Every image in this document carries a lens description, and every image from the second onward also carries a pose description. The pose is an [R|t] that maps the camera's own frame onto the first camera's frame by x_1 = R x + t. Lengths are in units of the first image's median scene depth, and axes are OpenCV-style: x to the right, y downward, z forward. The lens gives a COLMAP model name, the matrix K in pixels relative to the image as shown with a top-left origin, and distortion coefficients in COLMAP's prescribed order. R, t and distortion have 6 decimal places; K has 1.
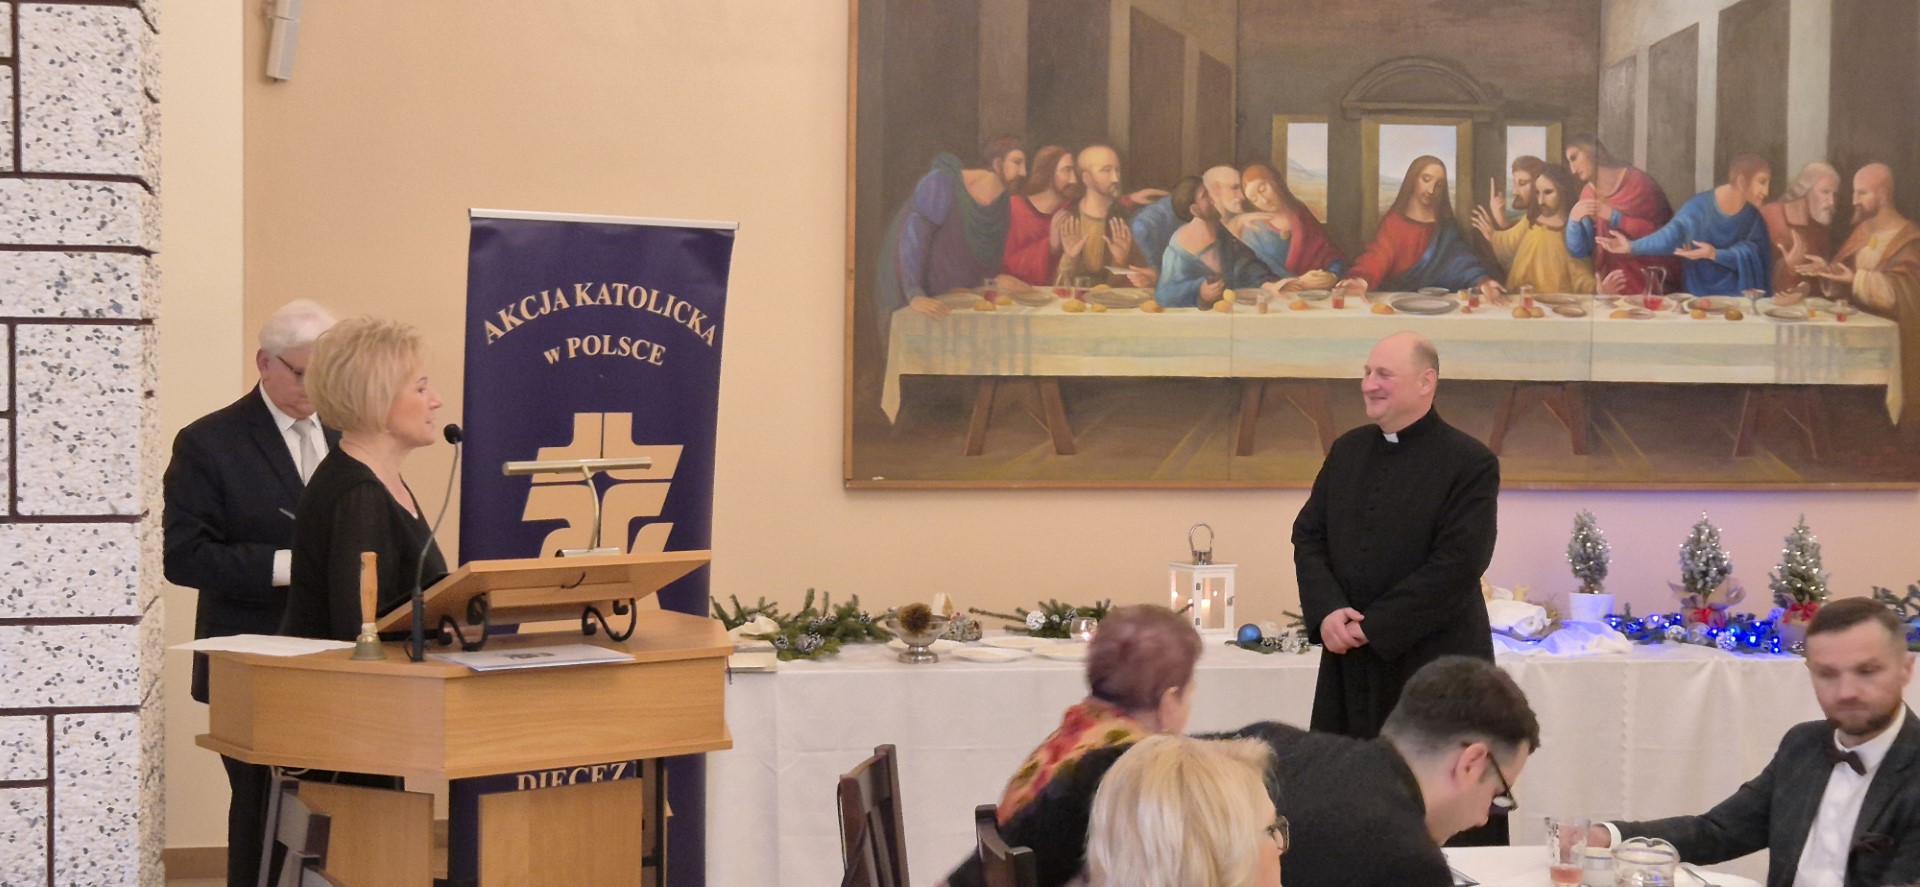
lens RADIAL K [[2558.7, 0, 932.4], [0, 2558.7, 460.0], [0, 0, 1]] dist [0.096852, -0.158517]
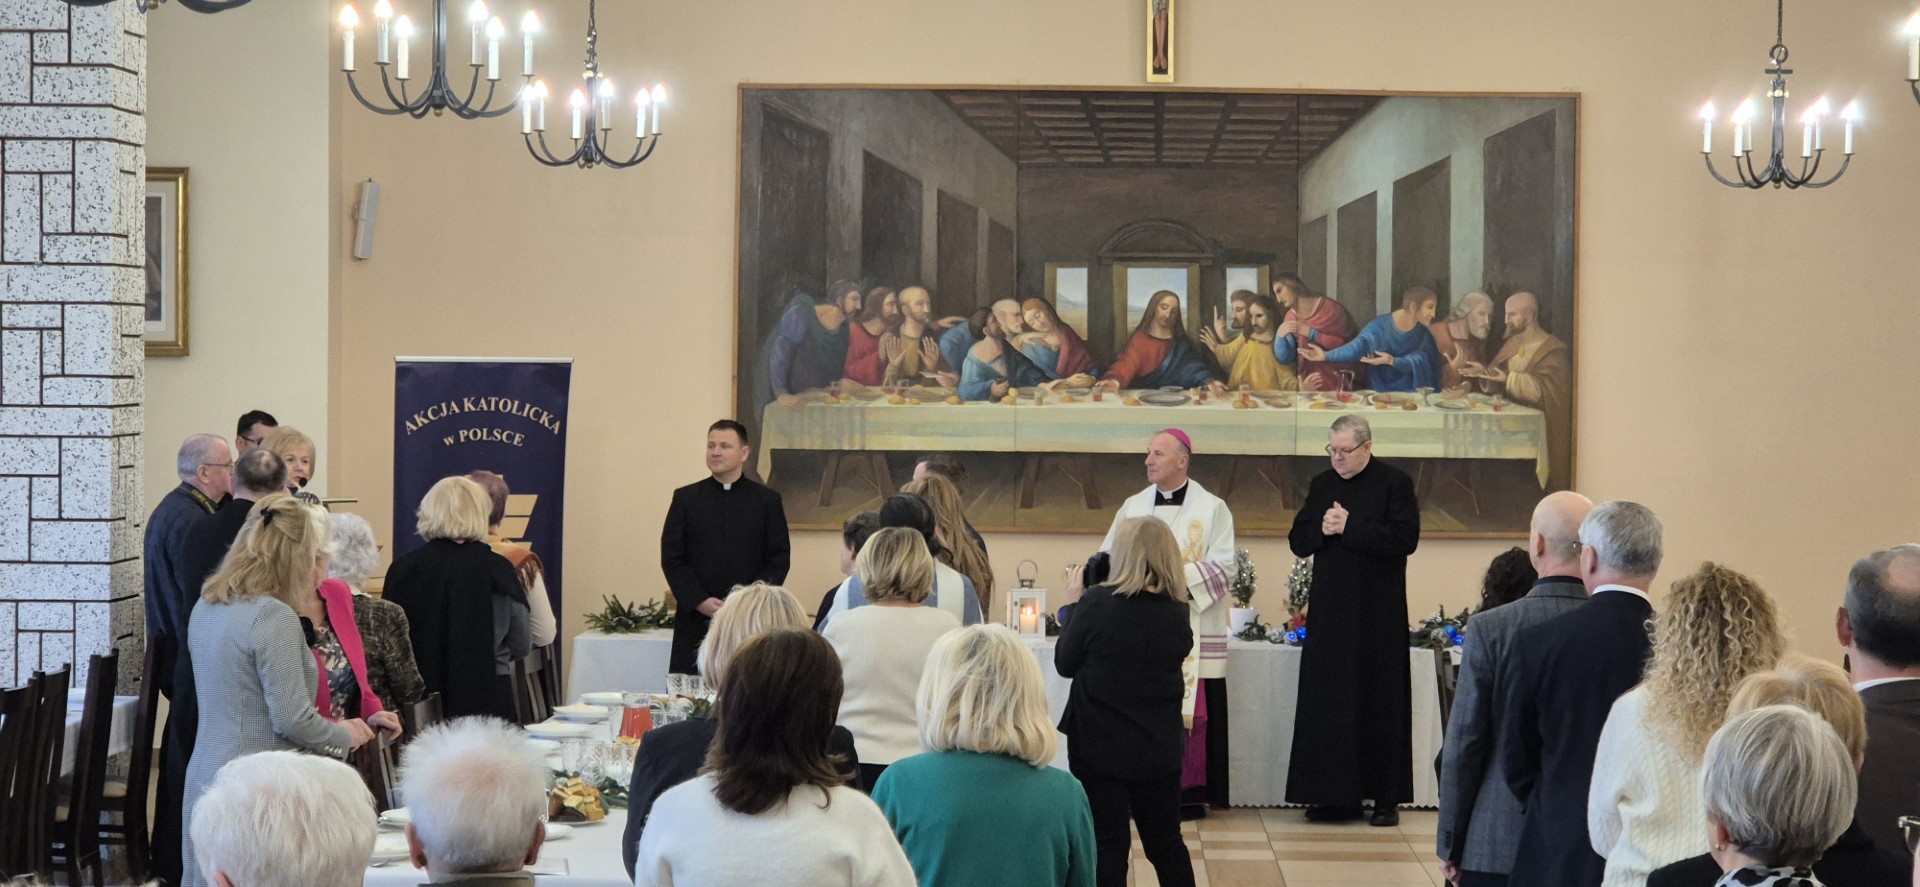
lens RADIAL K [[3717.4, 0, 956.5], [0, 3717.4, 451.5], [0, 0, 1]] dist [-0.737020, 9.721355]
pose [[0.966215, 0.005049, -0.257686, 0.607455], [-0.010754, 0.999727, -0.020731, 0.009956], [0.257511, 0.022802, 0.966006, -0.955006]]
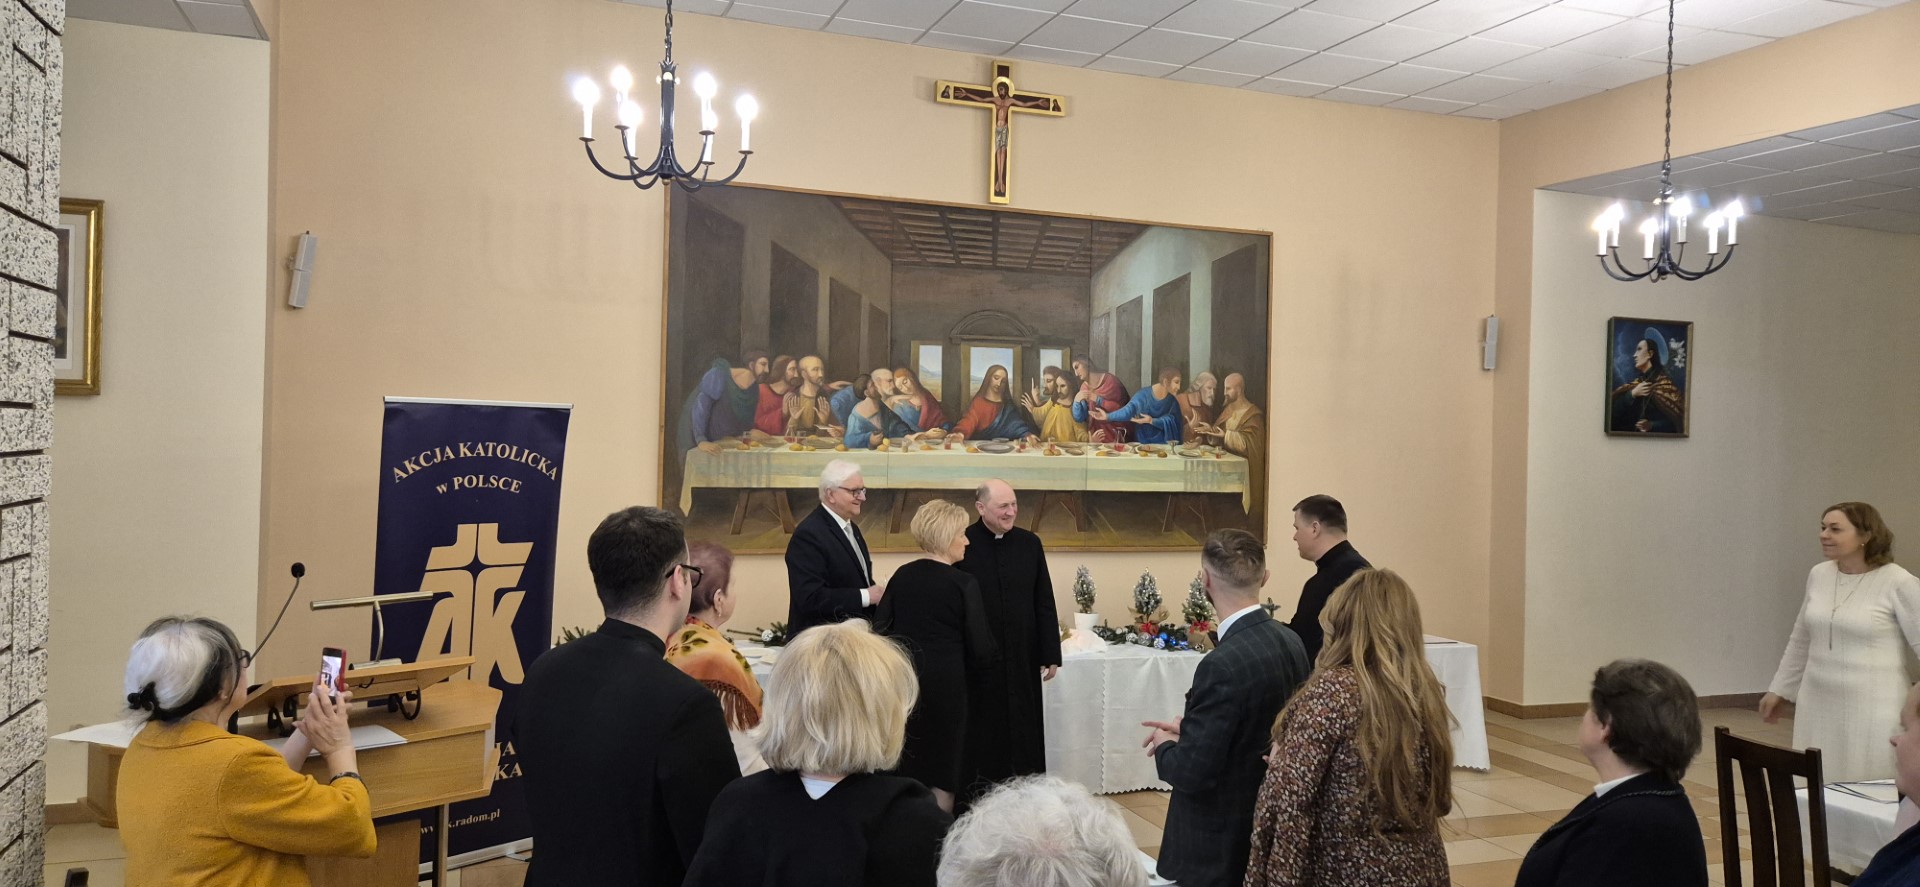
lens RADIAL K [[1275.3, 0, 945.7], [0, 1275.3, 430.2], [0, 0, 1]] dist [0.078520, -0.080346]
pose [[0.991100, 0.011468, 0.132627, 0.040494], [-0.005045, 0.998803, -0.048659, -0.030086], [-0.133027, 0.047557, 0.989971, 0.130086]]
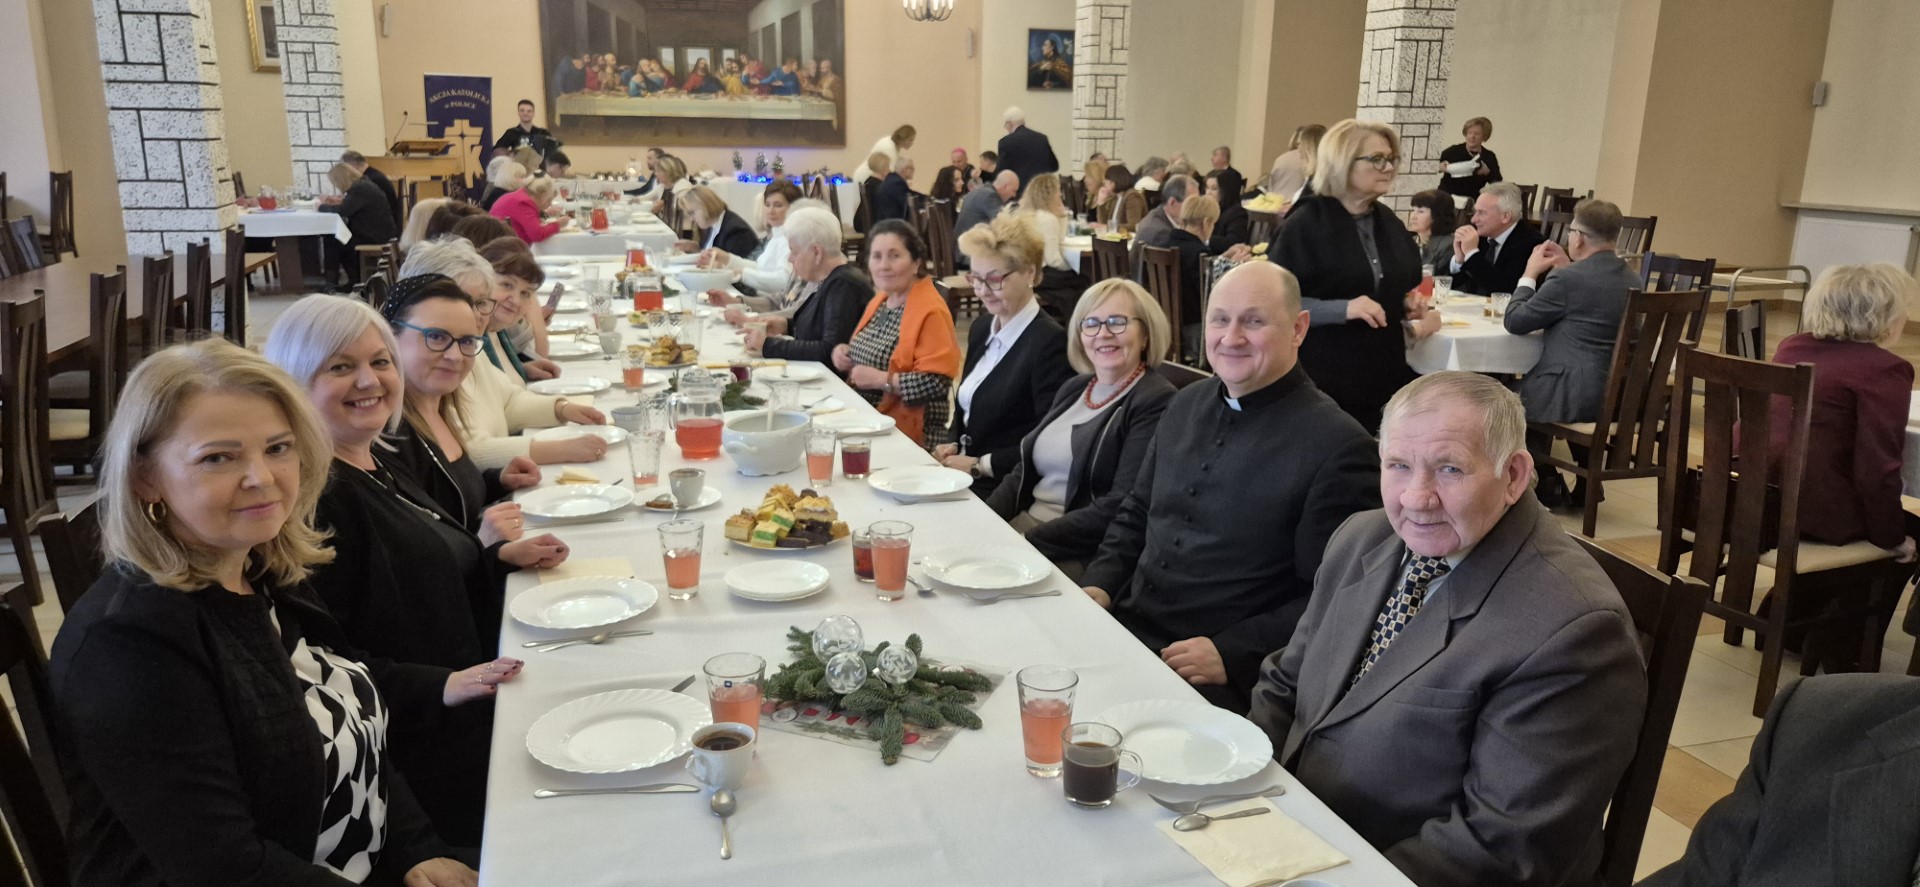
lens RADIAL K [[1290.6, 0, 965.7], [0, 1290.6, 444.3], [0, 0, 1]] dist [0.065303, -0.062136]
pose [[0.995991, -0.021273, 0.086883, 0.416485], [0.003569, 0.979988, 0.199025, 0.067006], [-0.089378, -0.197917, 0.976136, -1.095244]]
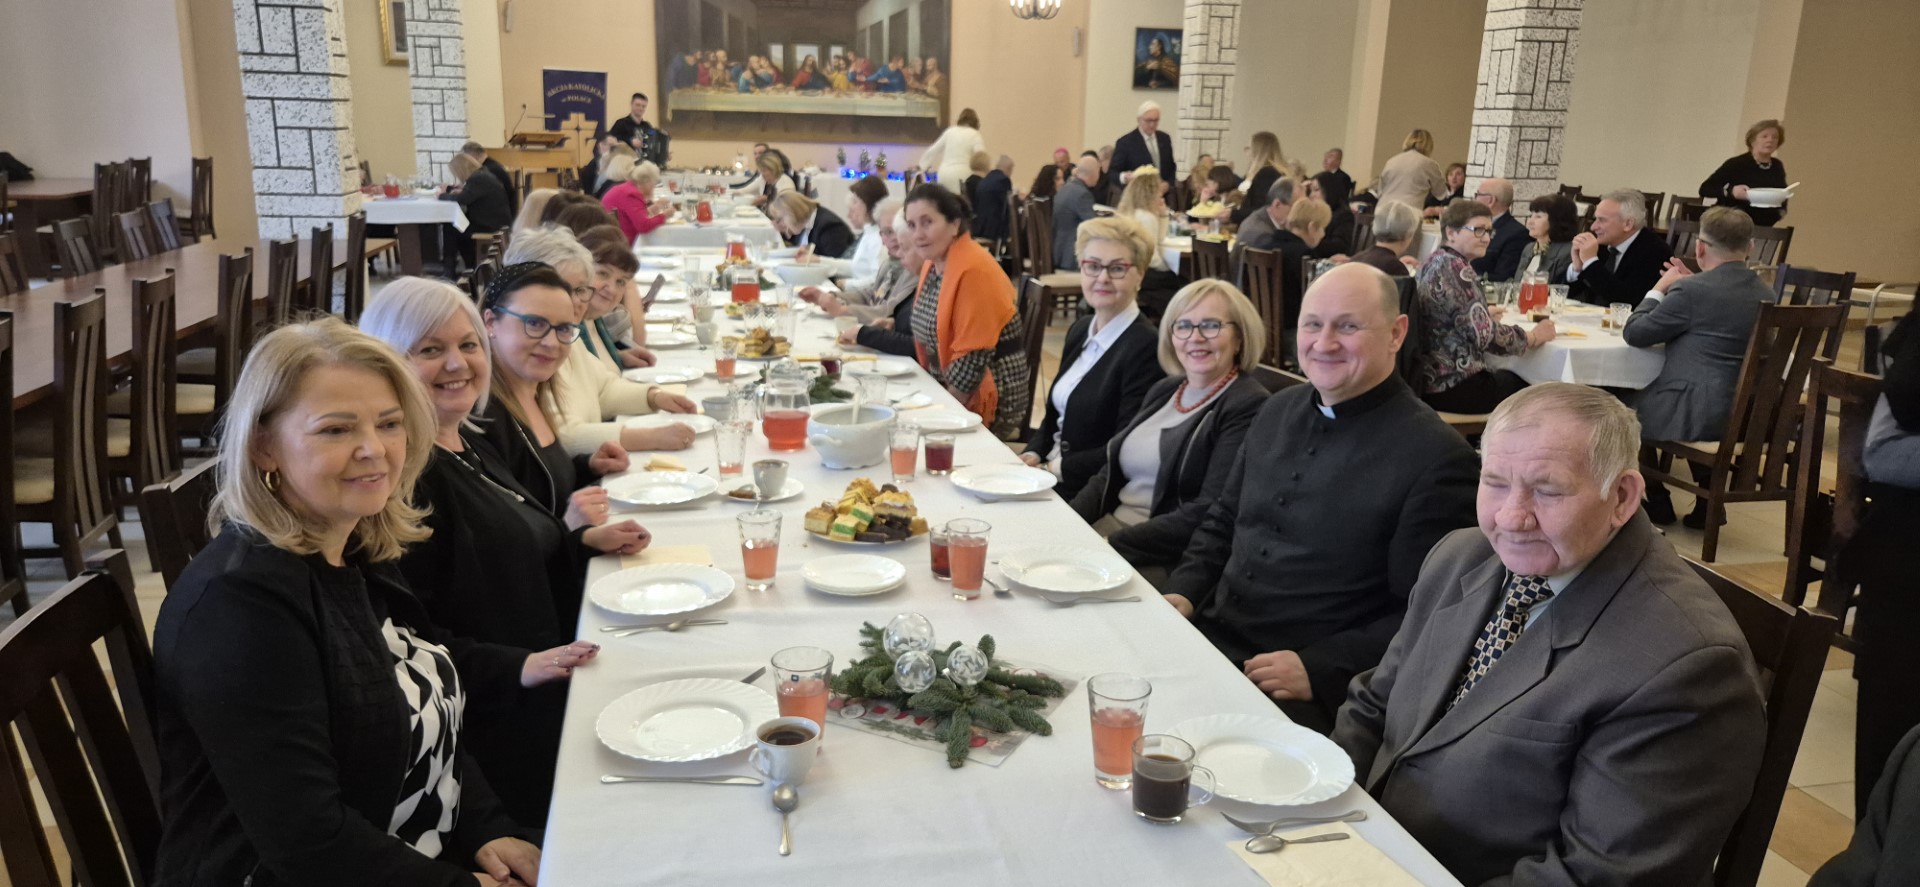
lens RADIAL K [[1291.4, 0, 965.2], [0, 1291.4, 436.4], [0, 0, 1]] dist [0.062472, -0.057573]
pose [[0.999872, 0.009285, 0.013037, 0.419445], [-0.011644, 0.980827, 0.194532, 0.067761], [-0.010981, -0.194659, 0.980809, -1.091744]]
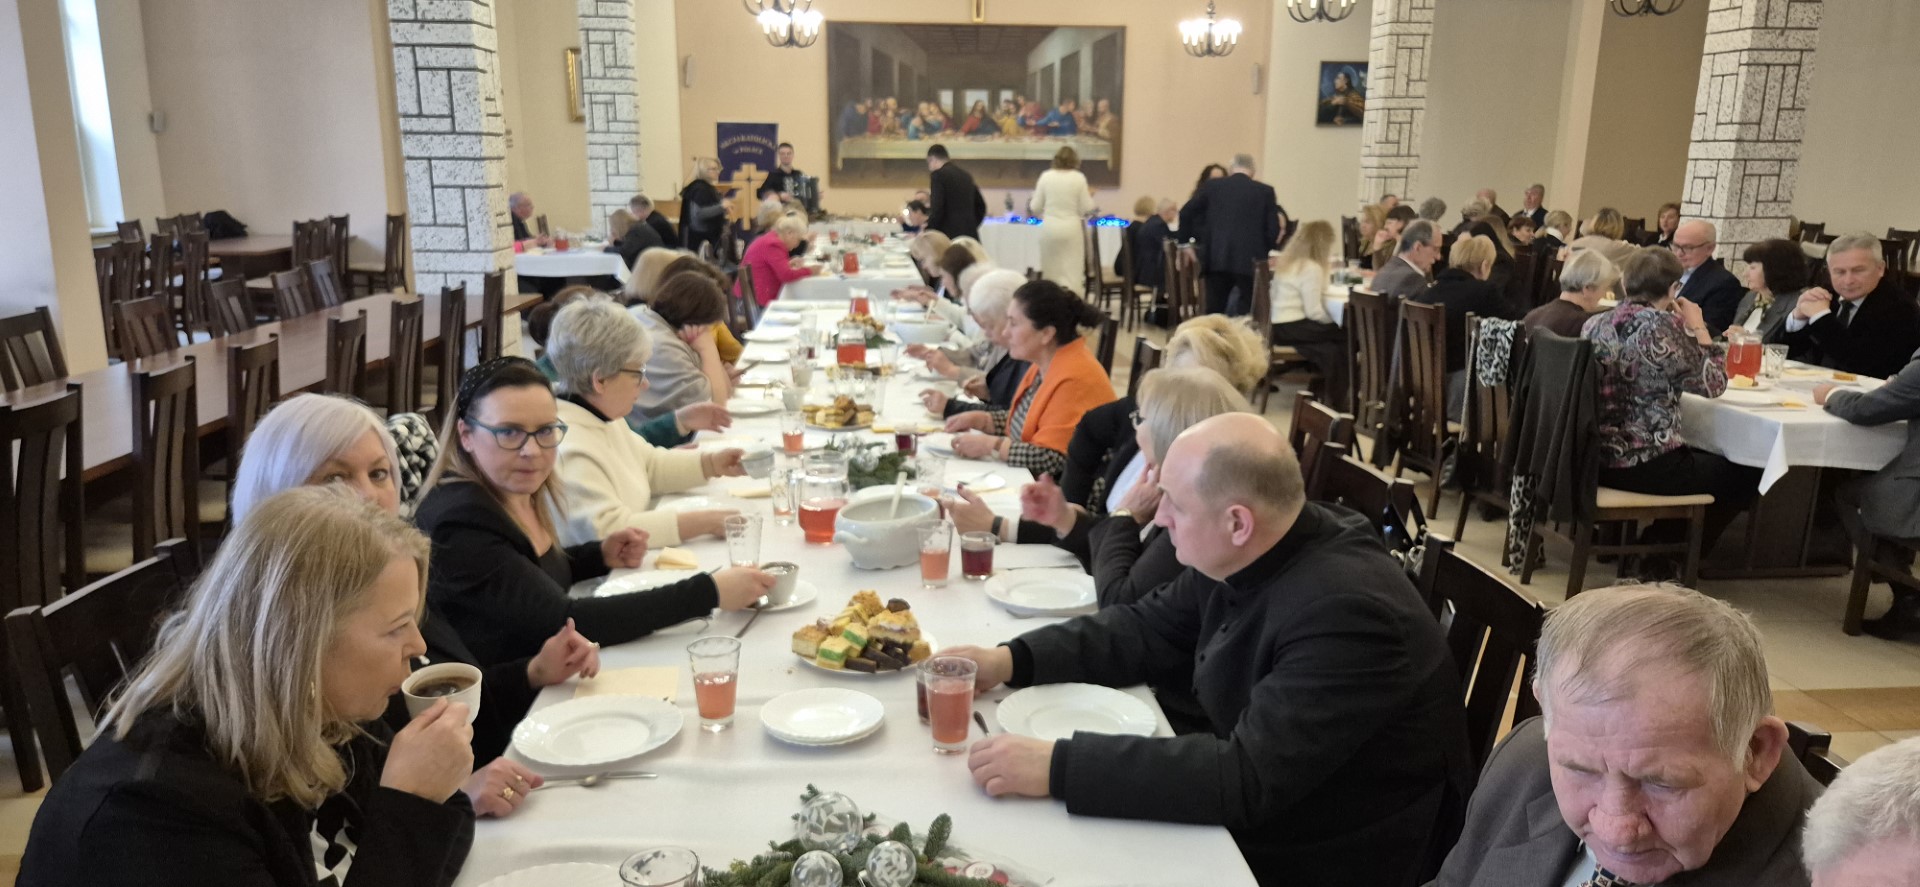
lens RADIAL K [[1298.0, 0, 968.8], [0, 1298.0, 457.8], [0, 0, 1]] dist [0.060181, -0.053760]
pose [[0.991455, 0.023341, -0.128342, 0.452833], [0.000154, 0.983652, 0.180082, 0.061965], [0.130447, -0.178563, 0.975243, -1.049369]]
